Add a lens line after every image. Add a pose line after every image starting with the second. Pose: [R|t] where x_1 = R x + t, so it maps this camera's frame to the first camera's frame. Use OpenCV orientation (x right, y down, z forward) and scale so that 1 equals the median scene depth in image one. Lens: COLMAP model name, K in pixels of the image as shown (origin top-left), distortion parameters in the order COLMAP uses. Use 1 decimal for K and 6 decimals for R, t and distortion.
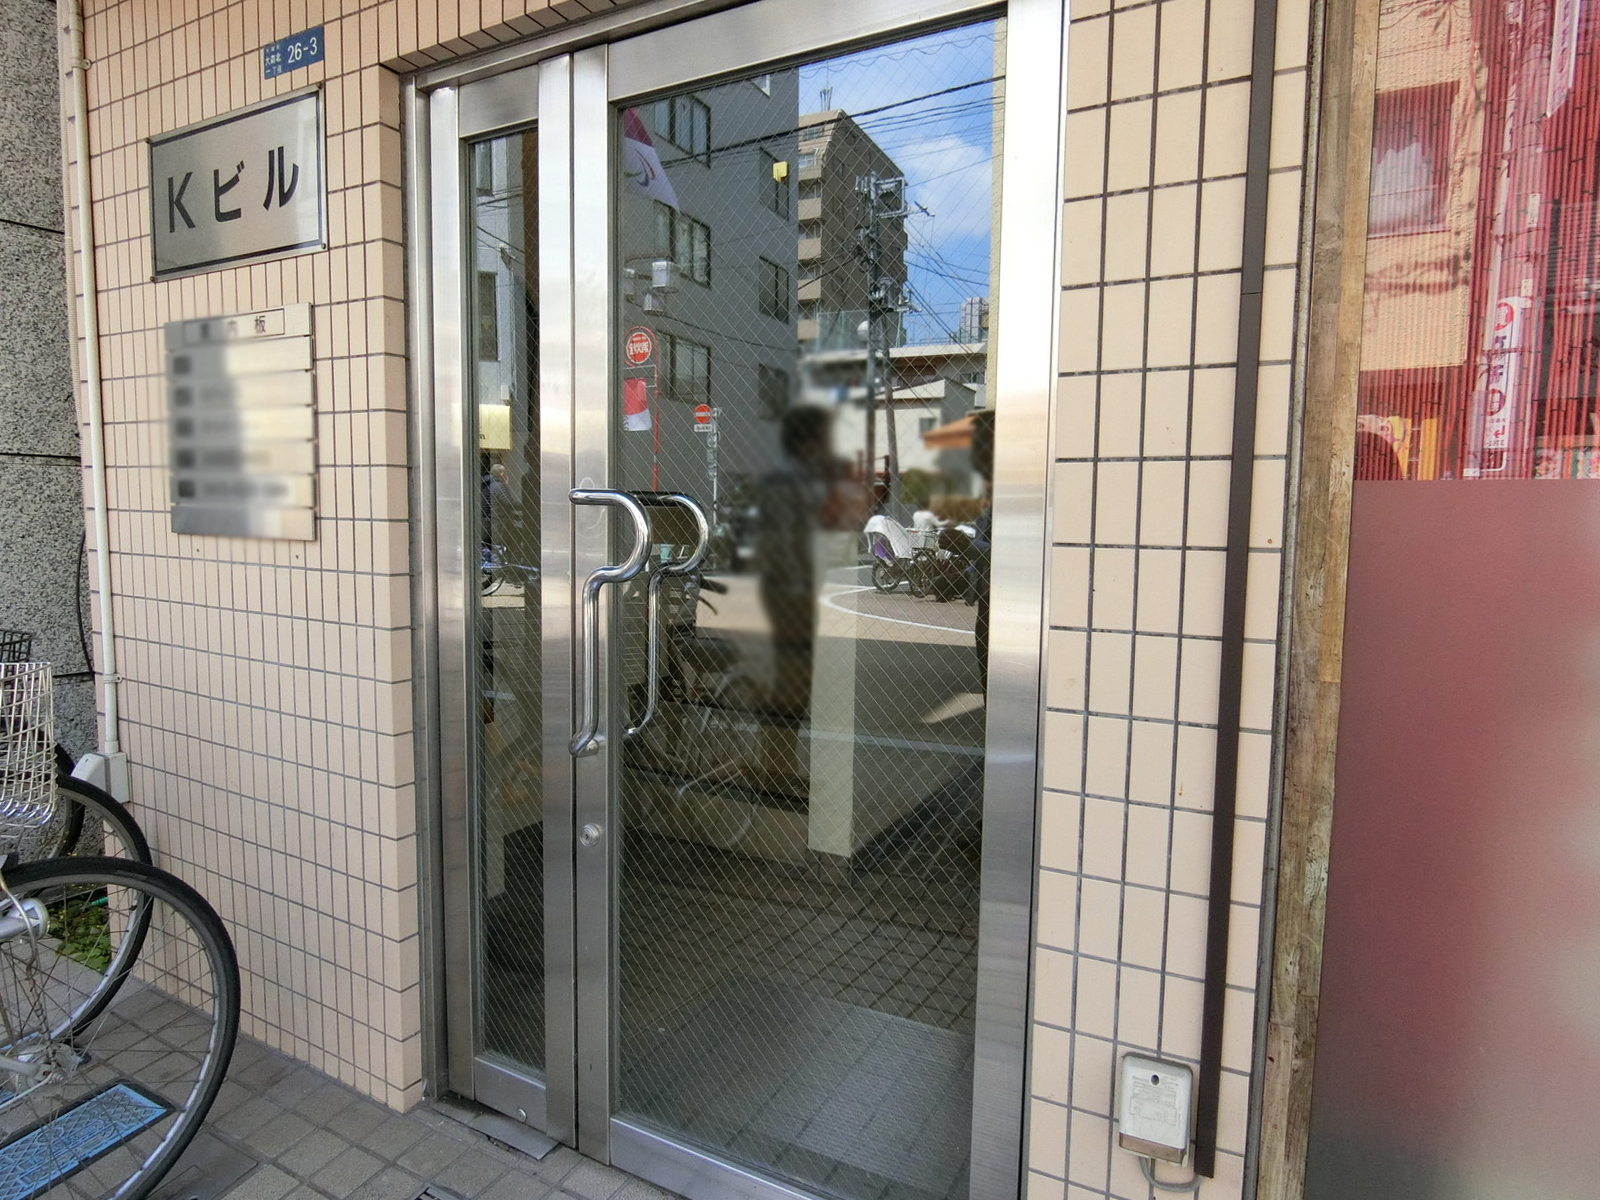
lens RADIAL K [[875.7, 0, 800.0], [0, 875.7, 600.0], [0, 0, 1]] dist [-0.003676, -0.024254]
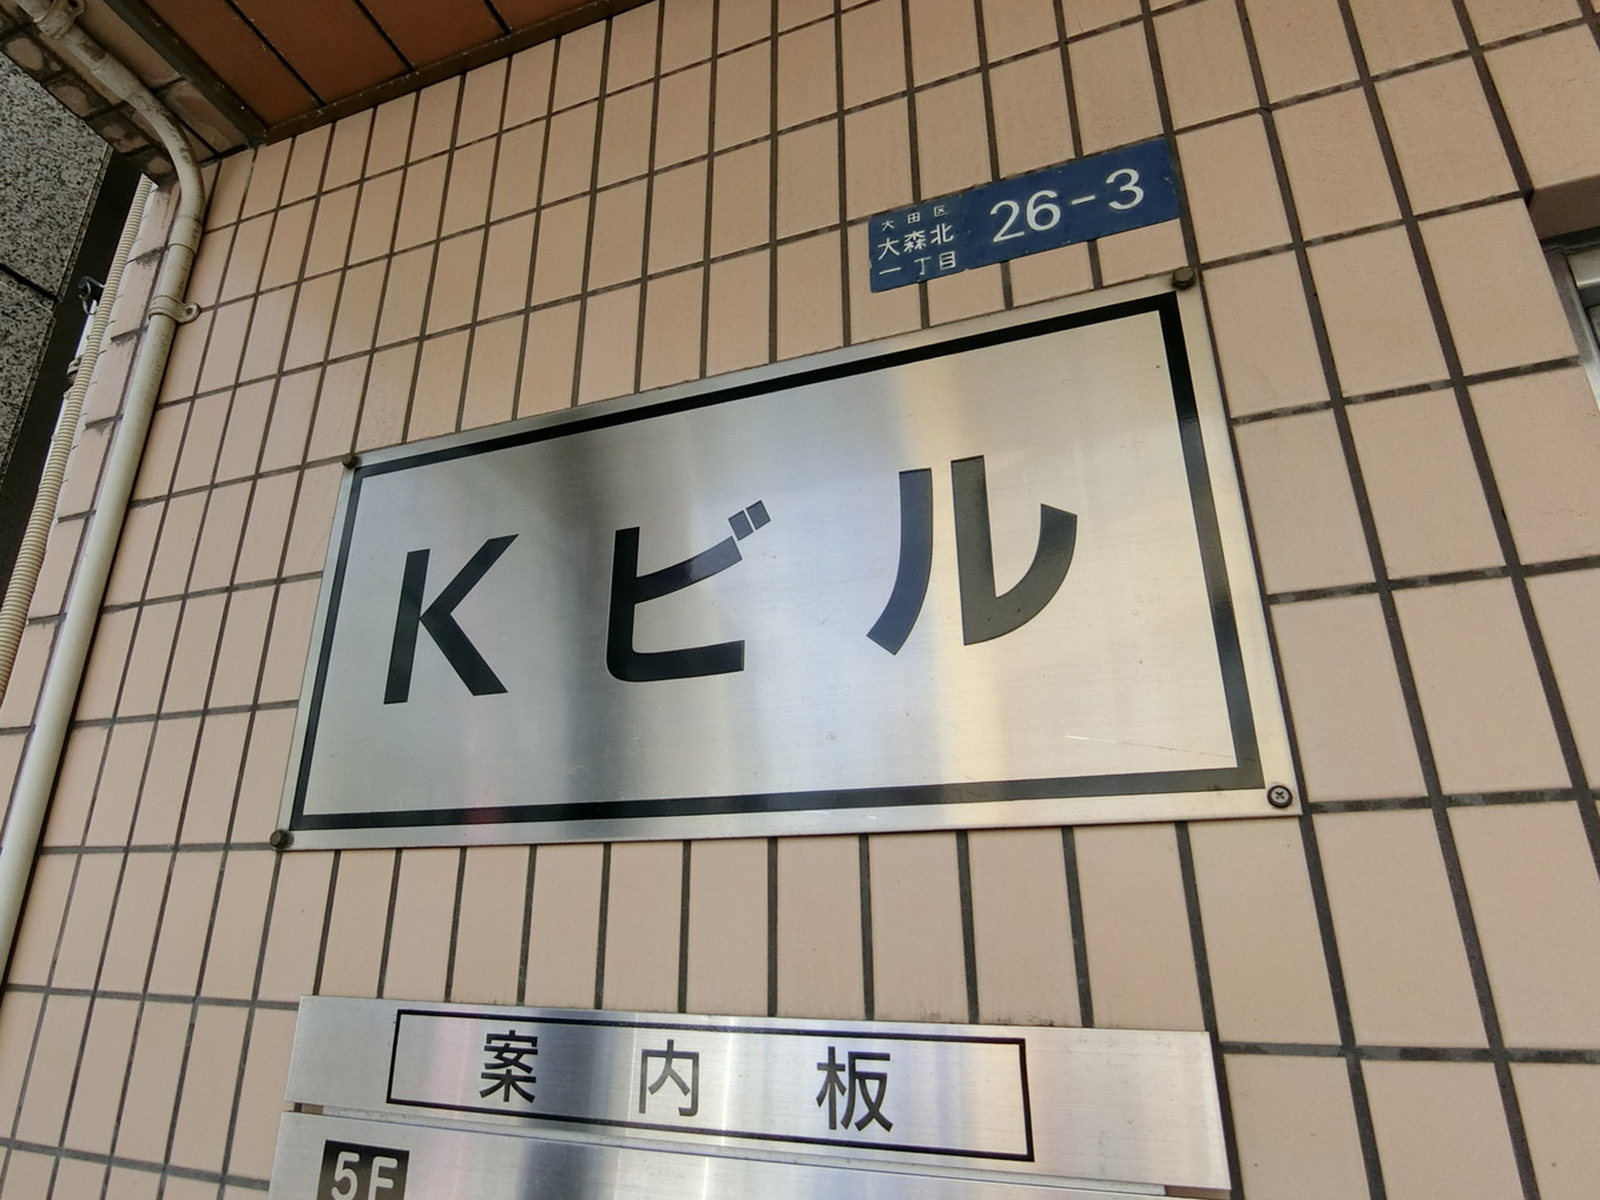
lens RADIAL K [[875.7, 0, 800.0], [0, 875.7, 600.0], [0, 0, 1]] dist [-0.003676, -0.024254]
pose [[0.992041, 0.015819, 0.124921, -0.695506], [0.042609, 0.891379, -0.451251, -0.344008], [-0.118491, 0.452982, 0.883610, 0.758853]]
